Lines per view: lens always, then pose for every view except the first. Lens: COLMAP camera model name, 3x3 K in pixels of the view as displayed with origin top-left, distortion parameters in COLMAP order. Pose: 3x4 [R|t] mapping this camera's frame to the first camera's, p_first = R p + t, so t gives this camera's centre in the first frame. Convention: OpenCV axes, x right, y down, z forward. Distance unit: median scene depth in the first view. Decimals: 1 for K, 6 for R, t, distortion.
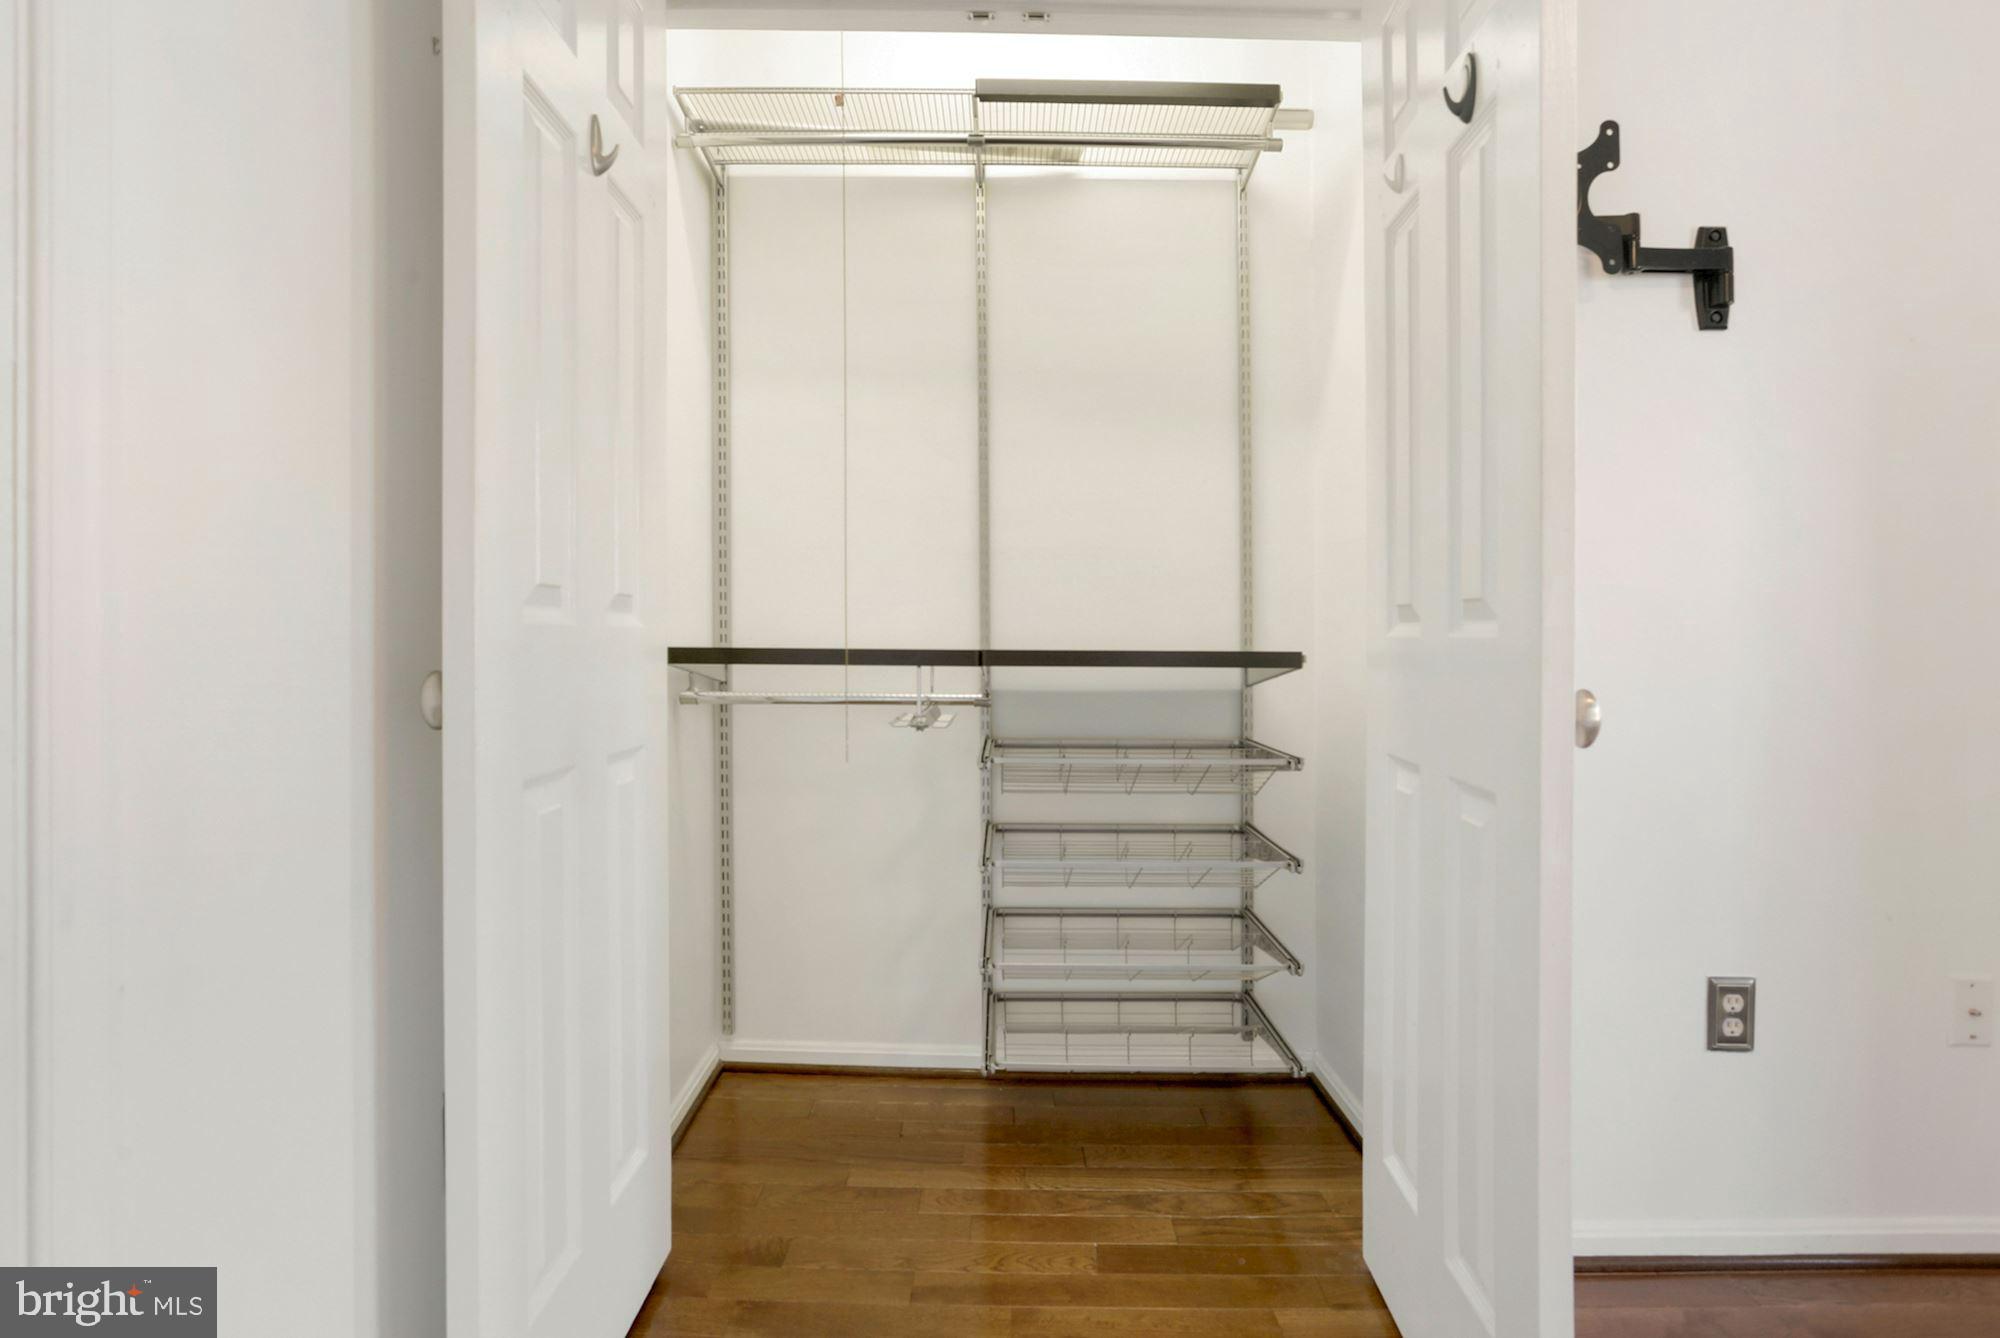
lens RADIAL K [[1015.5, 0, 971.4], [0, 1015.5, 632.5], [0, 0, 1]] dist [-0.051372, 0.022092]
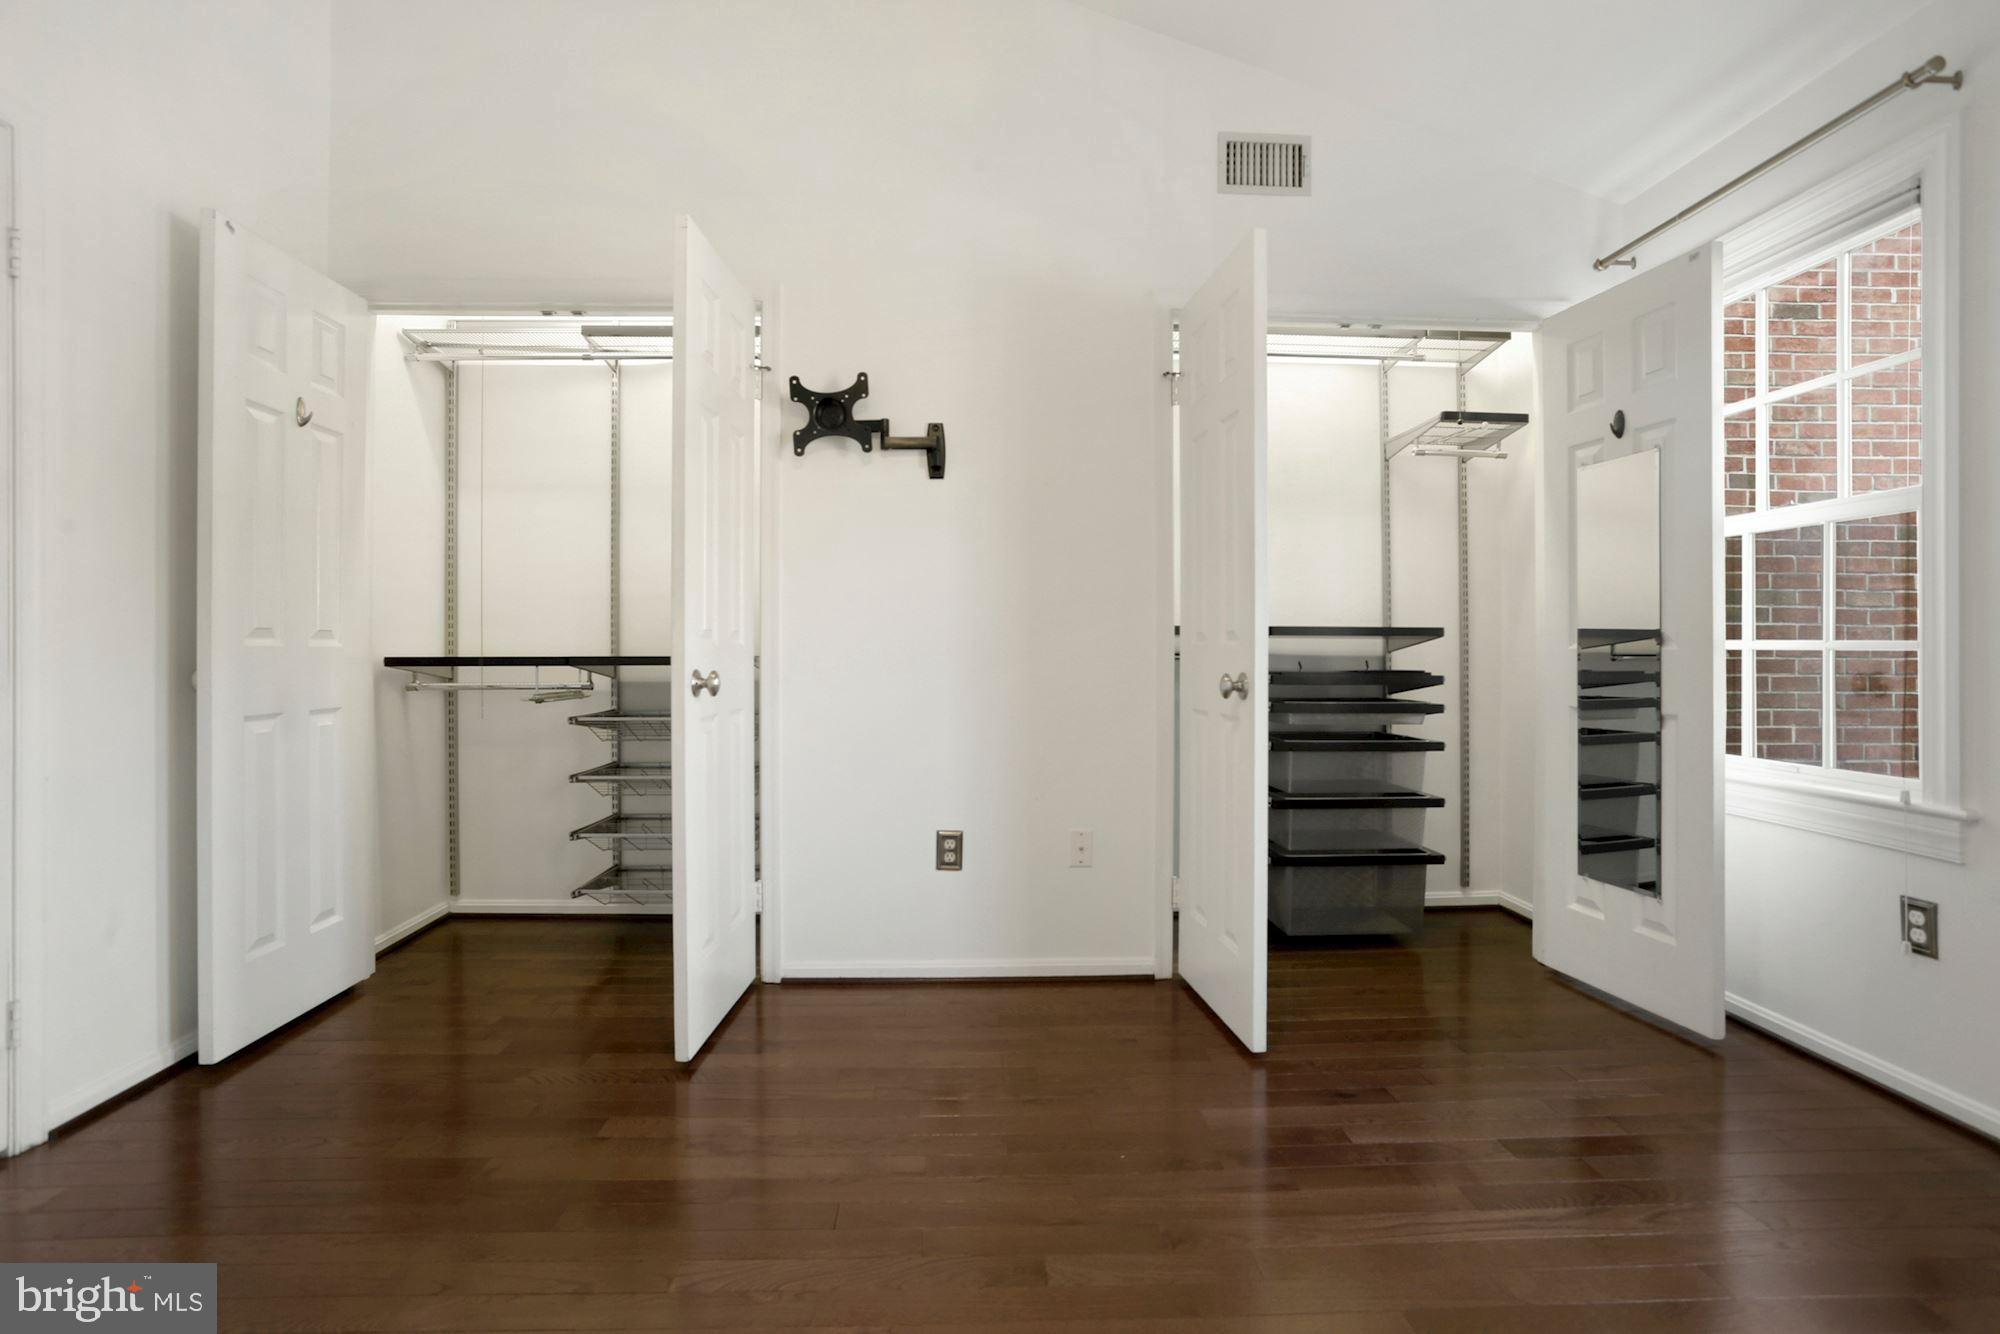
lens RADIAL K [[1015.5, 0, 989.8], [0, 1015.5, 649.1], [0, 0, 1]] dist [-0.051372, 0.022092]
pose [[0.999002, -0.004490, 0.044450, 0.759573], [0.004557, 0.999989, -0.001420, 0.013550], [-0.044443, 0.001621, 0.999011, -0.894010]]
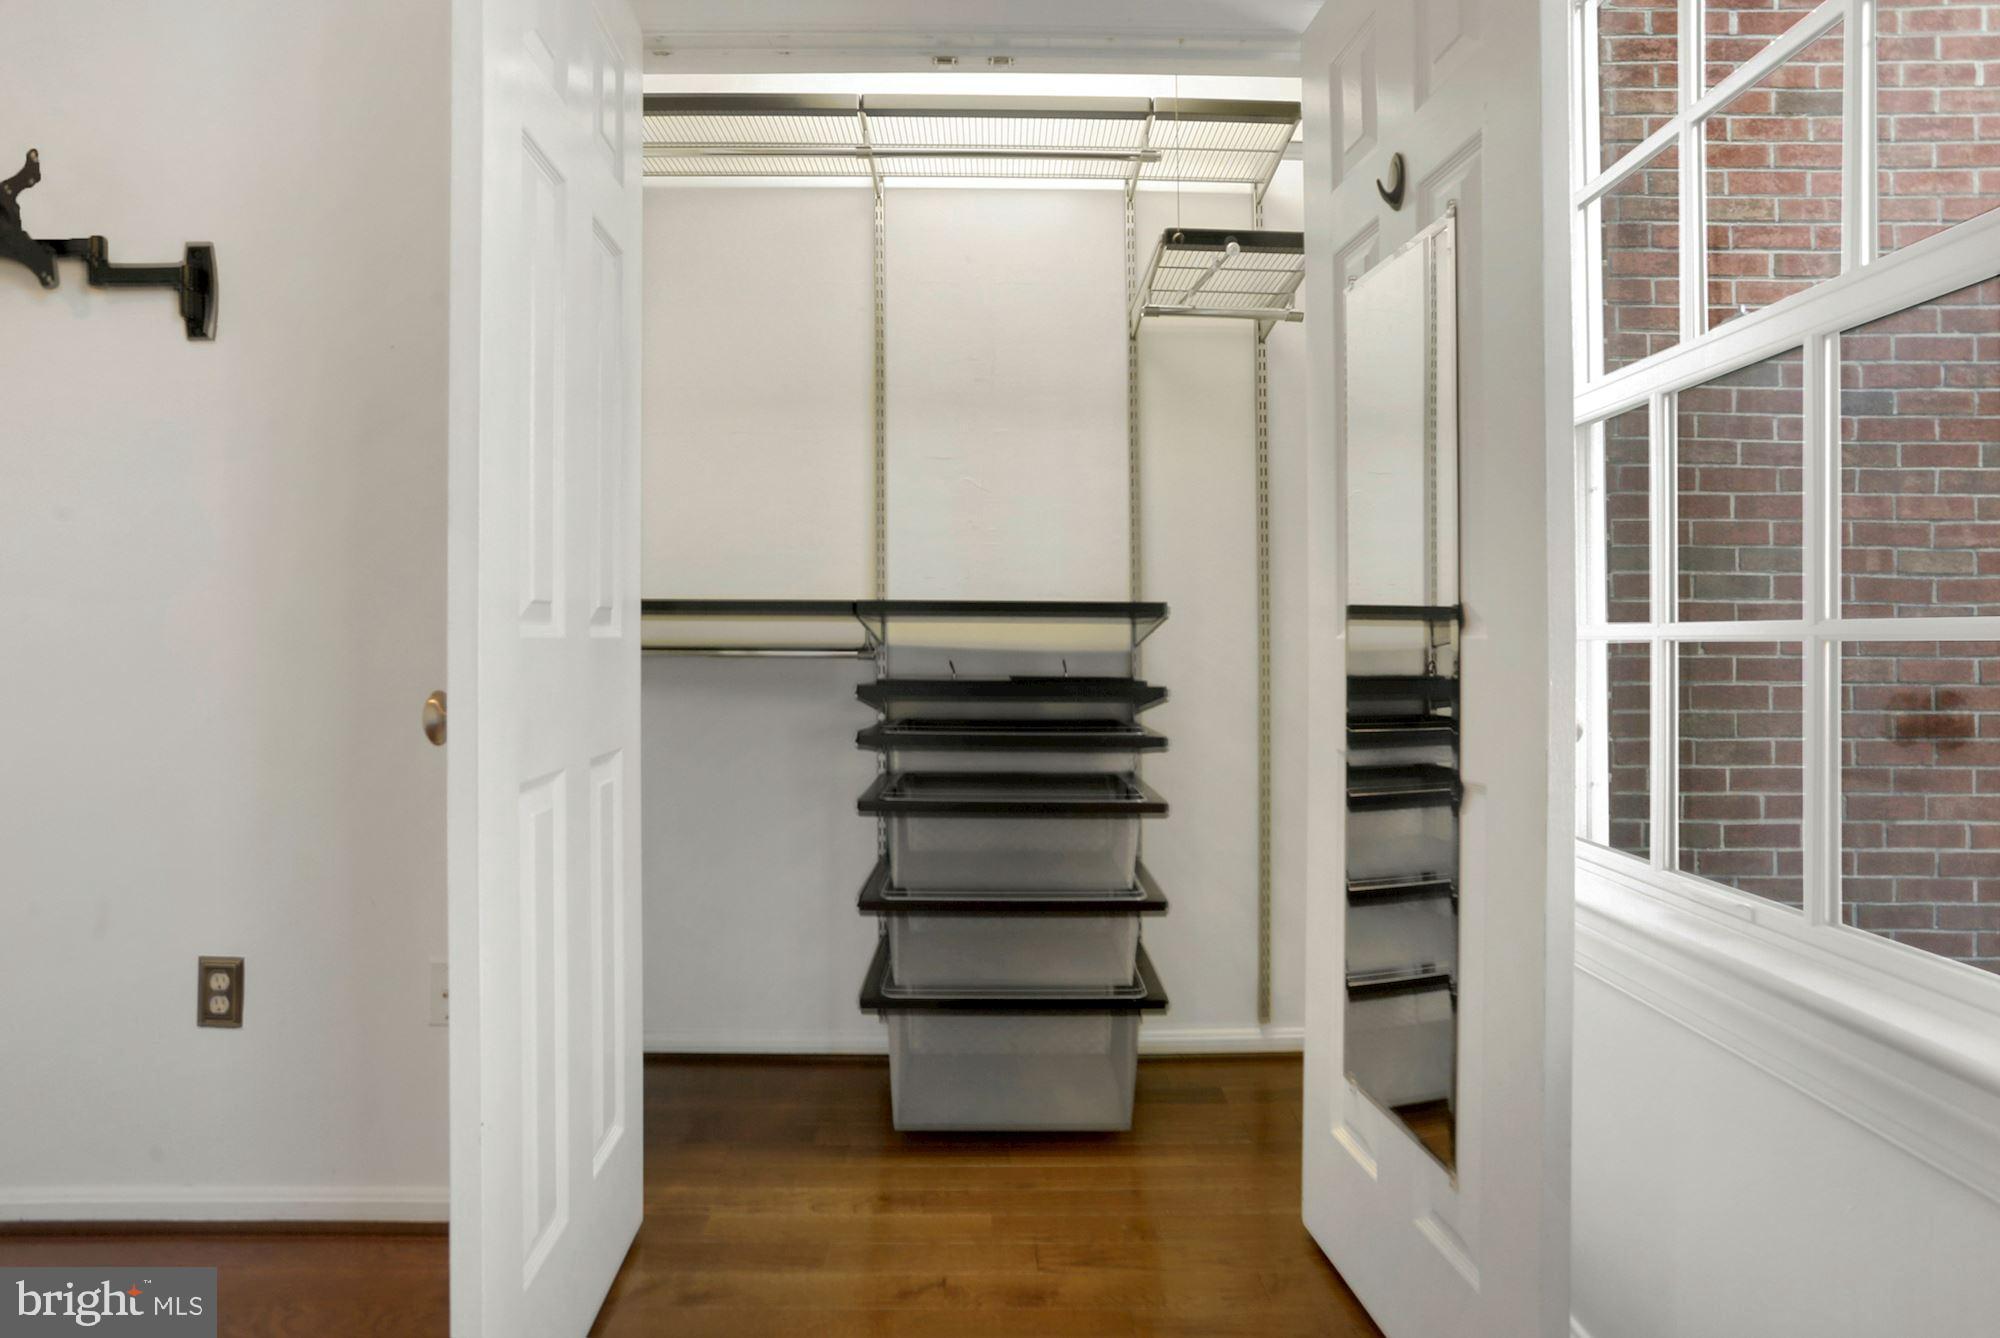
lens RADIAL K [[1015.5, 0, 997.7], [0, 1015.5, 642.8], [0, 0, 1]] dist [-0.051372, 0.022092]
pose [[0.999966, -0.003892, 0.007330, 1.584642], [0.003905, 0.999991, -0.001787, 0.019381], [-0.007323, 0.001816, 0.999972, -0.058687]]
